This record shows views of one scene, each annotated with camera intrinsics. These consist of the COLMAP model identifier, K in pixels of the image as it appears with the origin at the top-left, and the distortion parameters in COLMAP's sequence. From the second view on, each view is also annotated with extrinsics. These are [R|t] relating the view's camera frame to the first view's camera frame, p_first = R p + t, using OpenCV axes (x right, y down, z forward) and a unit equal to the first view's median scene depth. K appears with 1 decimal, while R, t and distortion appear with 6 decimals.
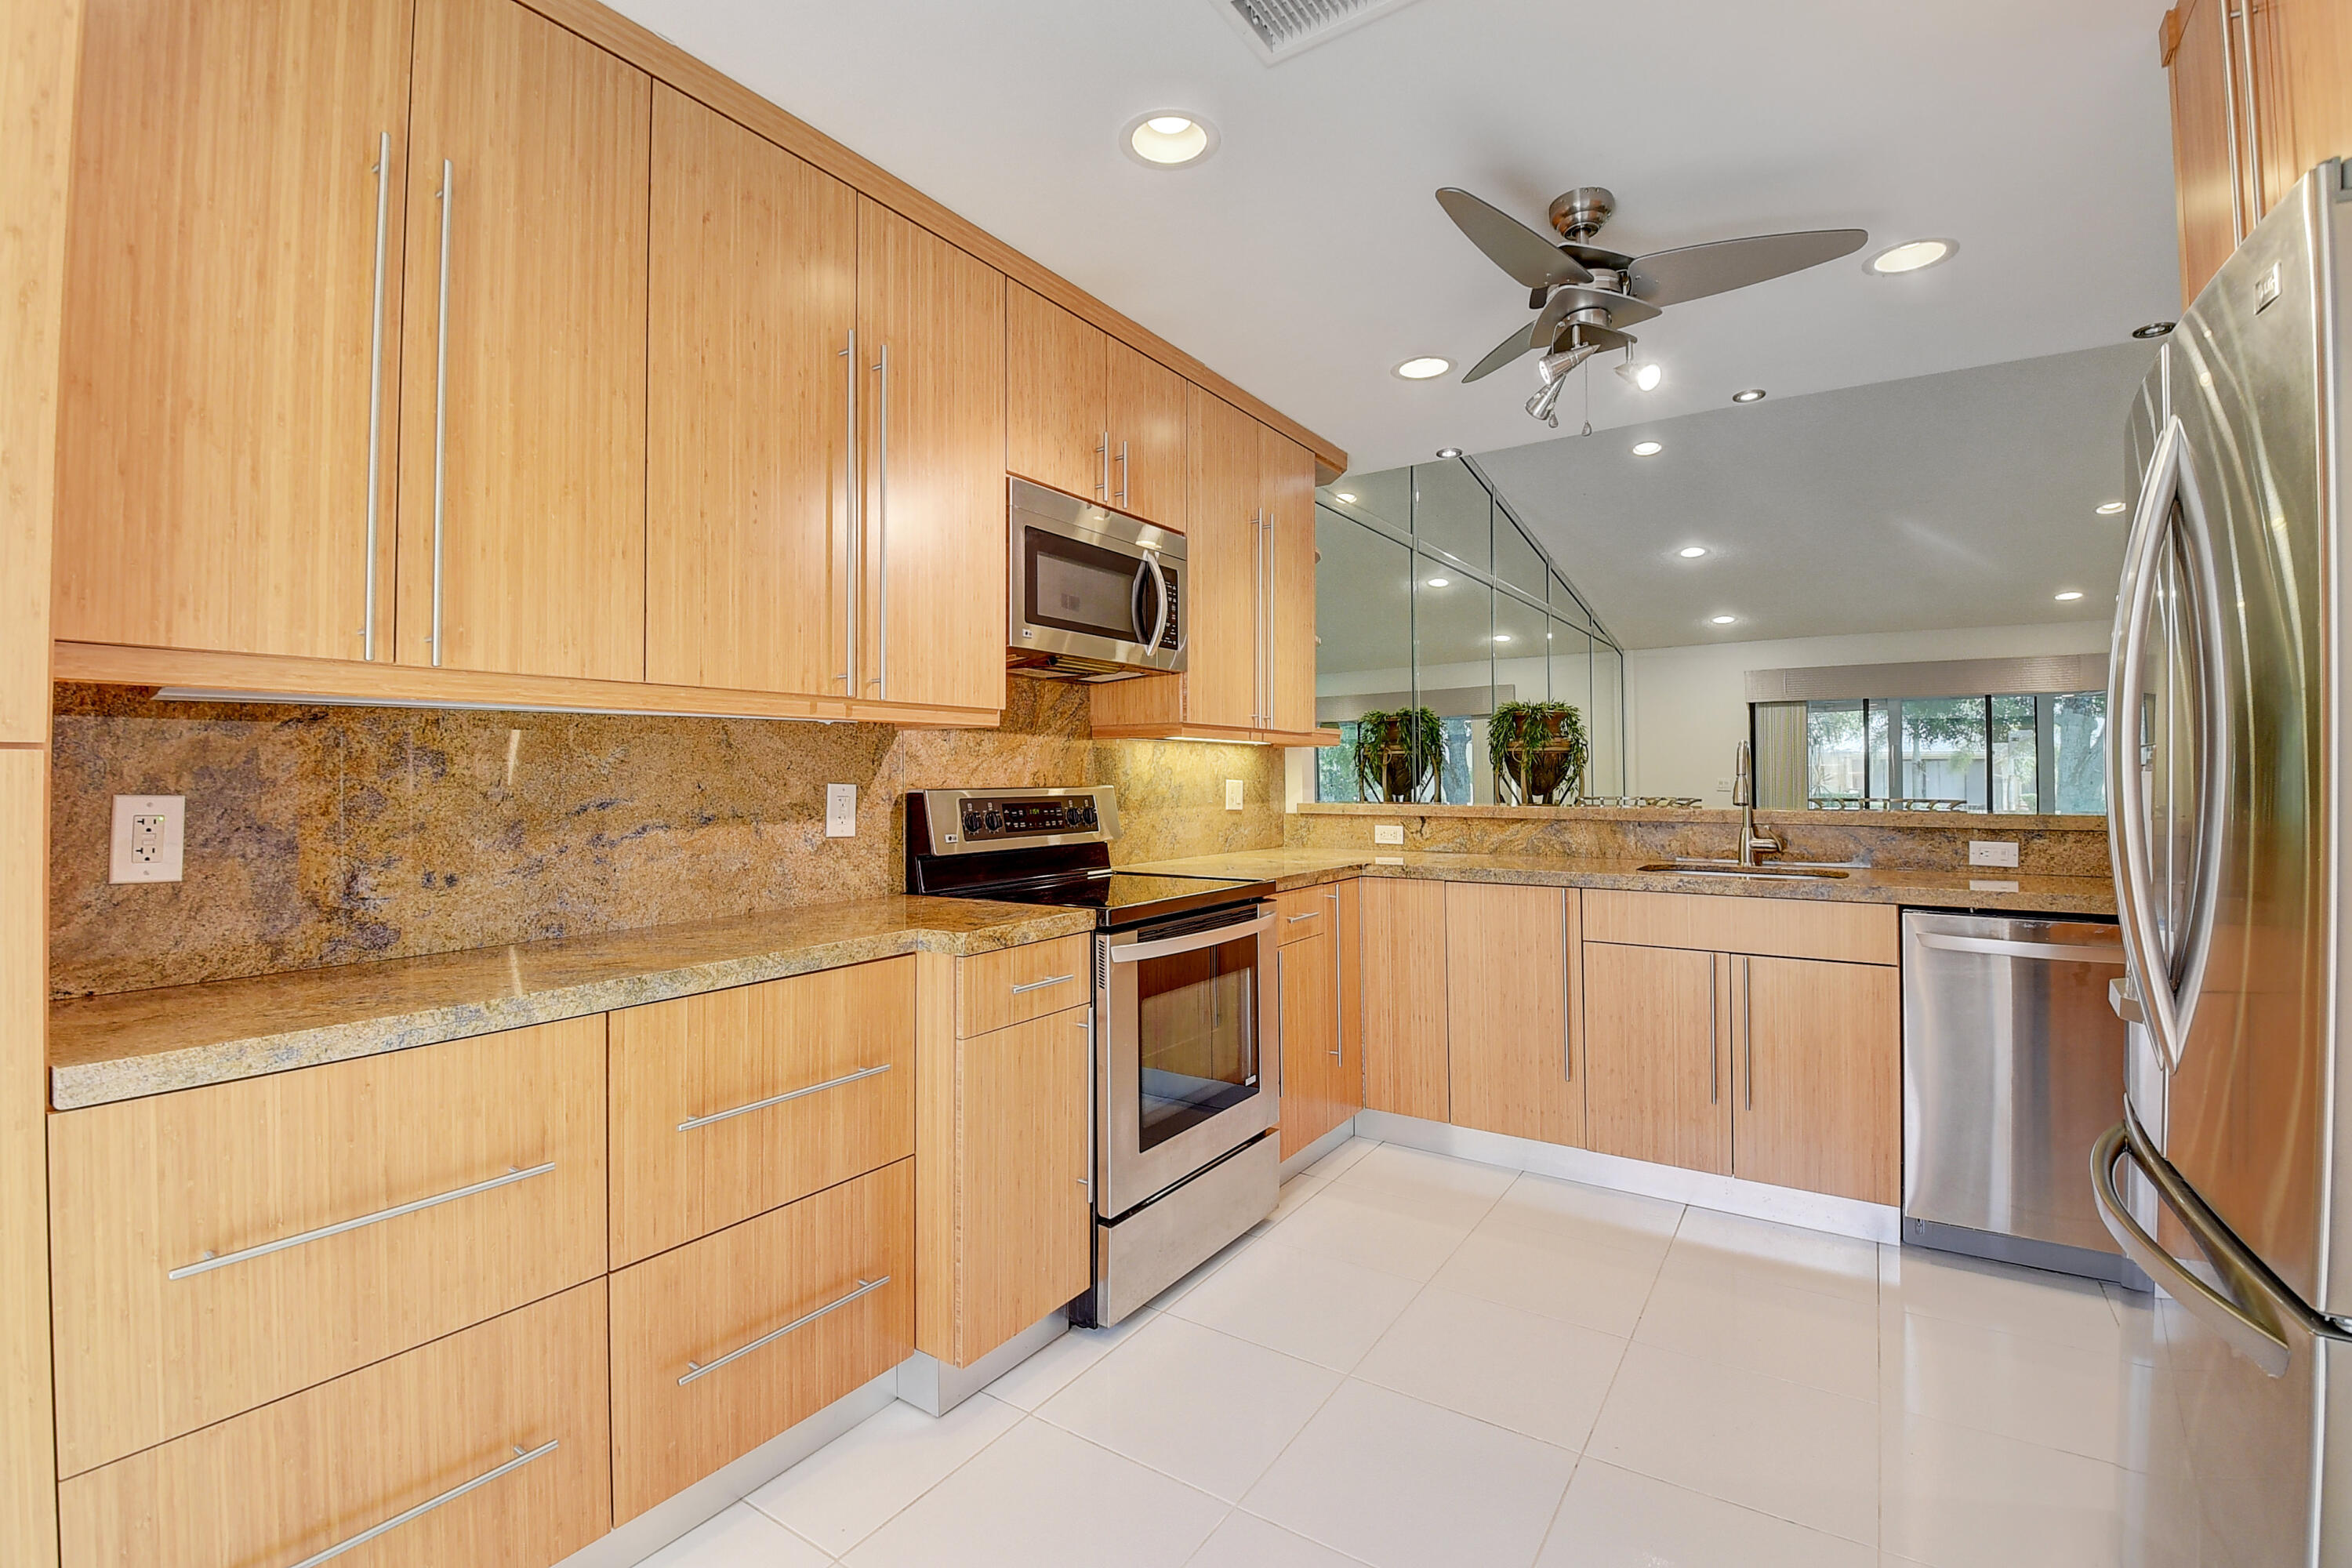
lens RADIAL K [[1057.6, 0, 1167.4], [0, 1057.6, 759.7], [0, 0, 1]] dist [-0.000388, -0.010037]
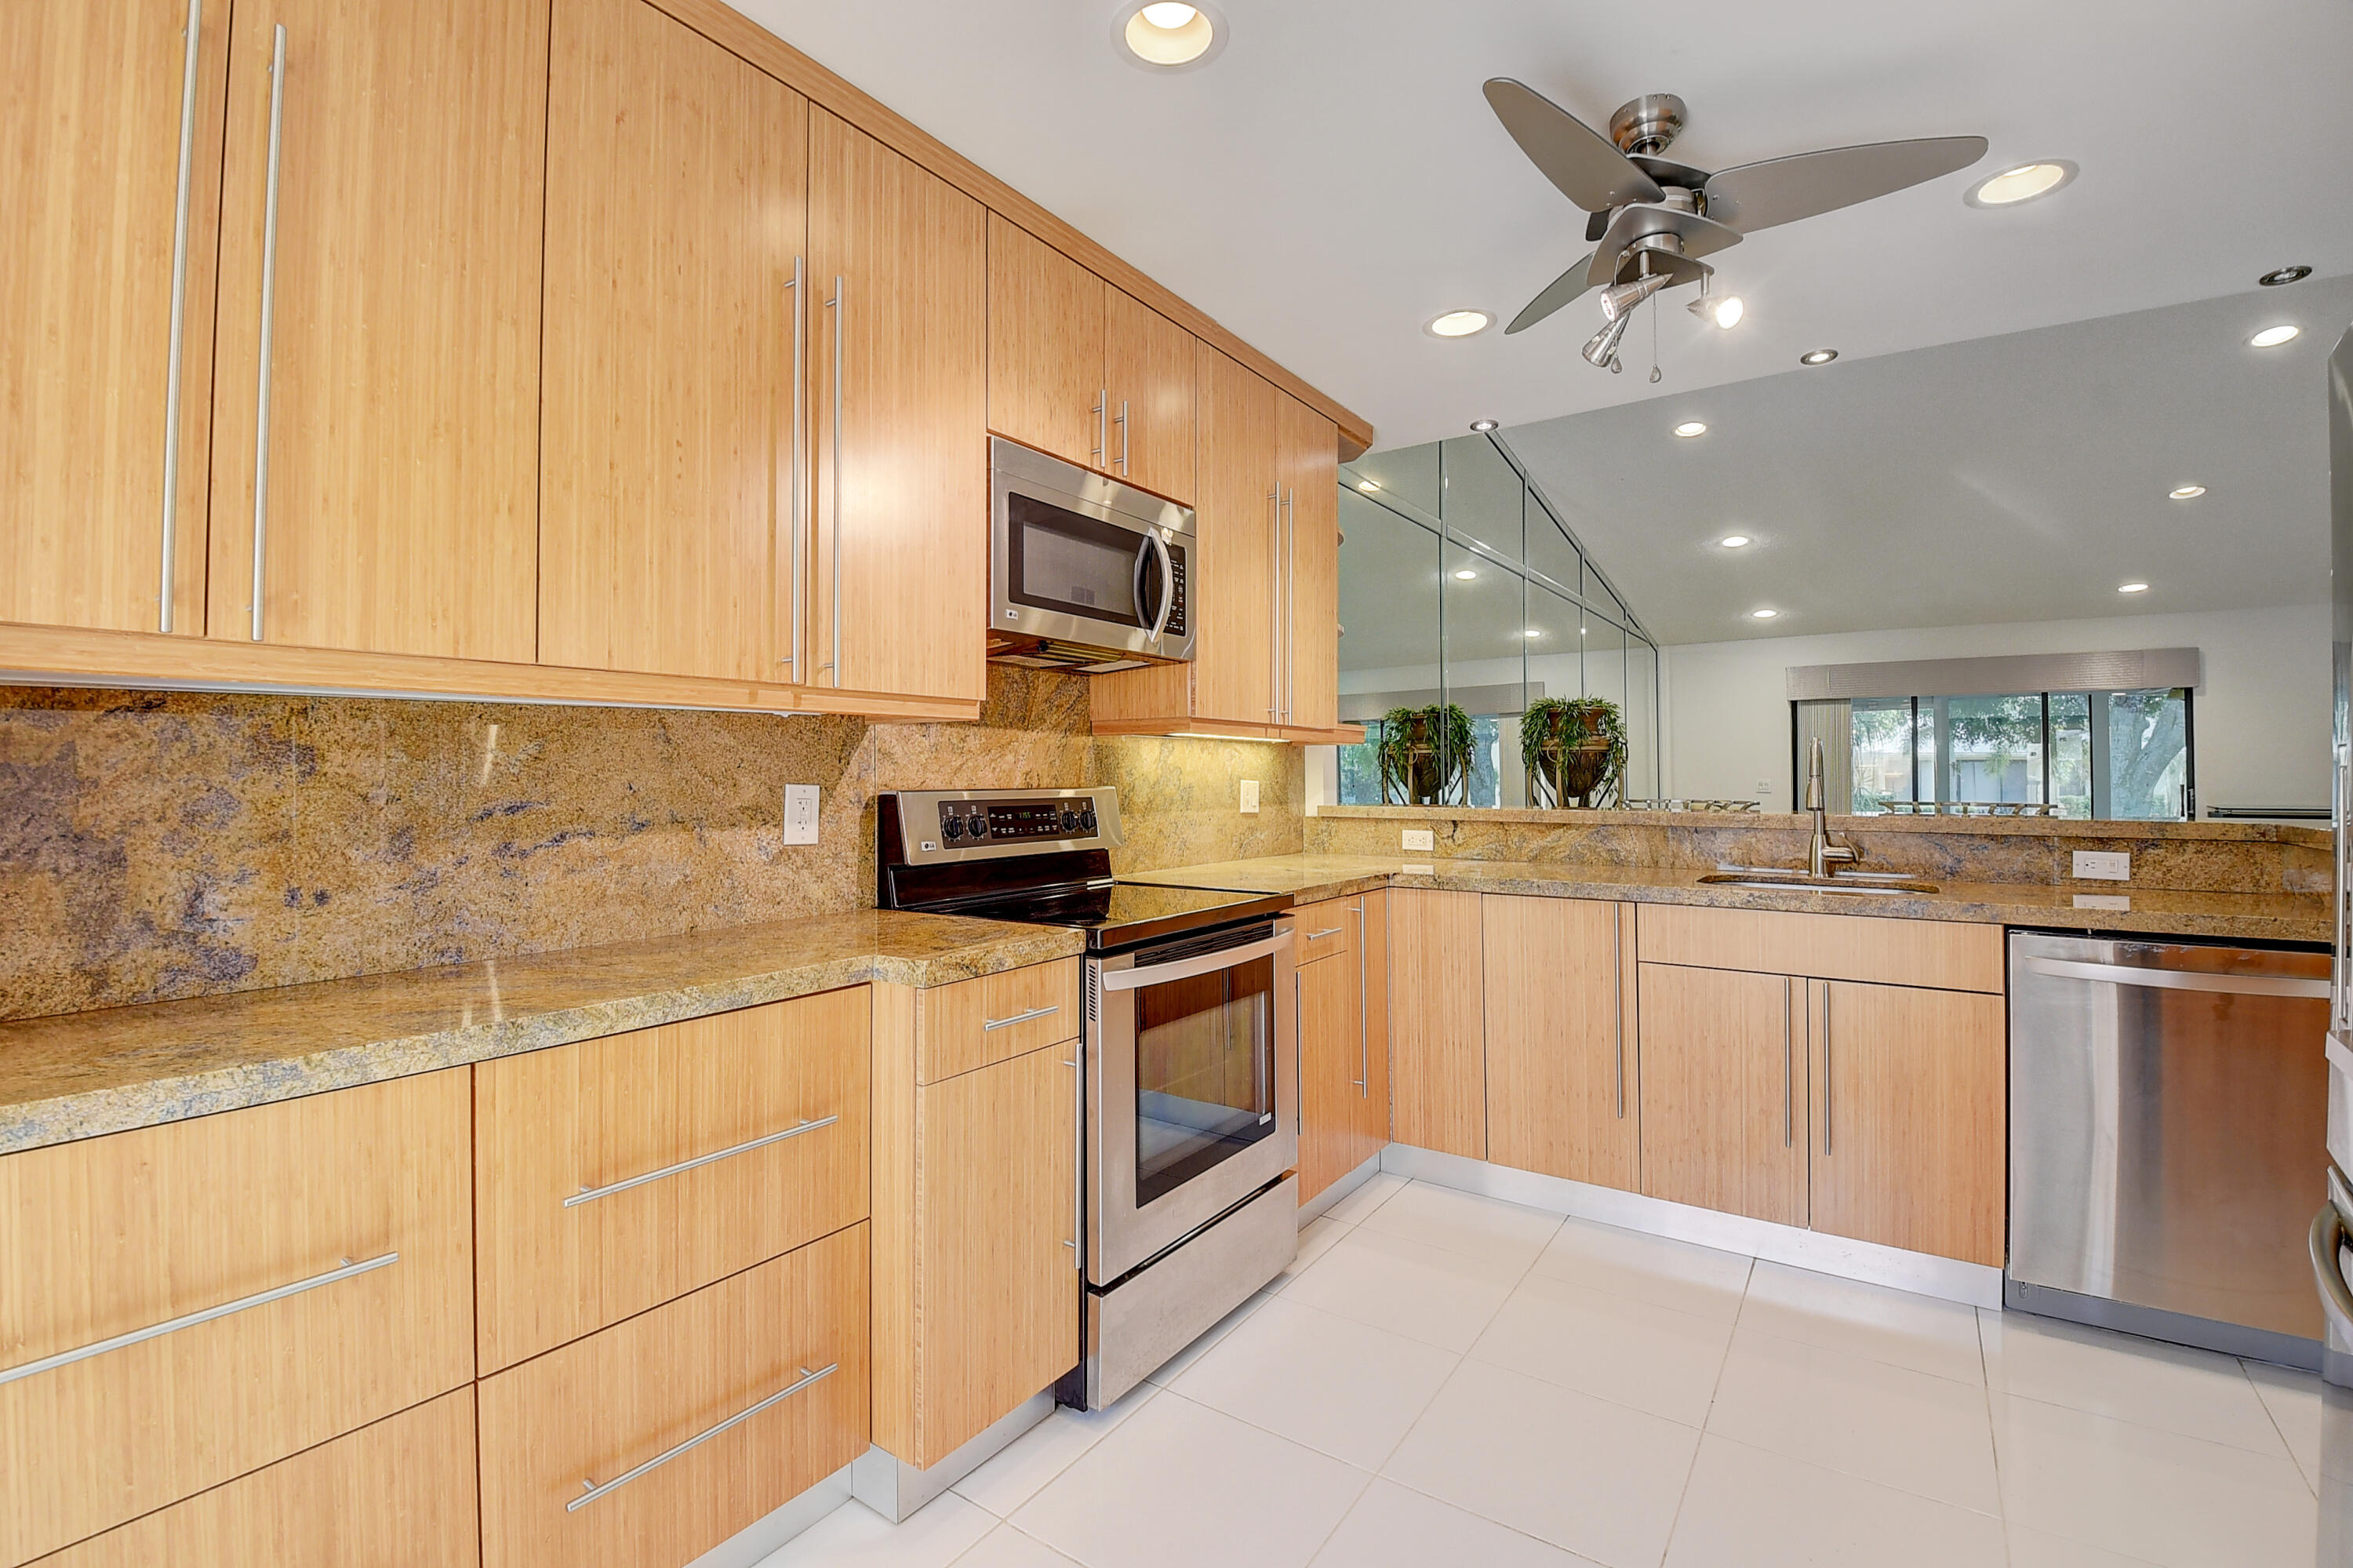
lens RADIAL K [[1045.8, 0, 1175.3], [0, 1045.8, 755.9], [0, 0, 1]] dist [0.000442, -0.010388]
pose [[0.999895, 0.001590, -0.014413, 0.019091], [-0.001635, 0.999994, -0.003112, 0.001236], [0.014408, 0.003135, 0.999891, 0.146982]]
